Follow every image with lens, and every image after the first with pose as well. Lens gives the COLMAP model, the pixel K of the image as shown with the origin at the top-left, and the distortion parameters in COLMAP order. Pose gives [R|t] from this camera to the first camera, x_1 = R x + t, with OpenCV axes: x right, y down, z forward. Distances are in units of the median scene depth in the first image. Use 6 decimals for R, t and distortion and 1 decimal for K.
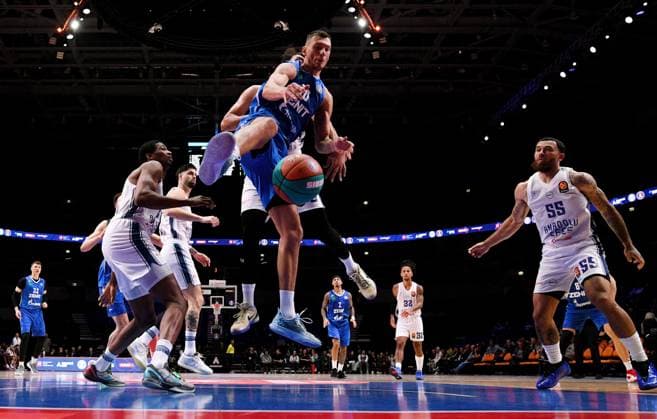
lens RADIAL K [[688.5, 0, 294.0], [0, 688.5, 230.4], [0, 0, 1]] dist [-0.001055, -0.015480]
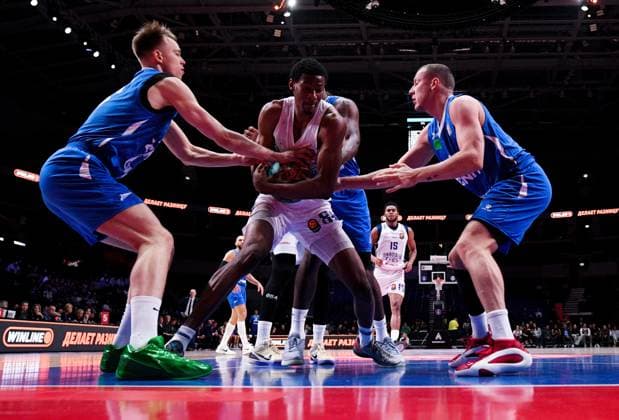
lens RADIAL K [[687.8, 0, 310.8], [0, 687.8, 209.6], [0, 0, 1]] dist [-0.009074, 0.000000]
pose [[0.999856, -0.015395, -0.007164, -0.288306], [0.015415, 0.999877, 0.002734, -0.000292], [0.007121, -0.002844, 0.999971, 0.001810]]
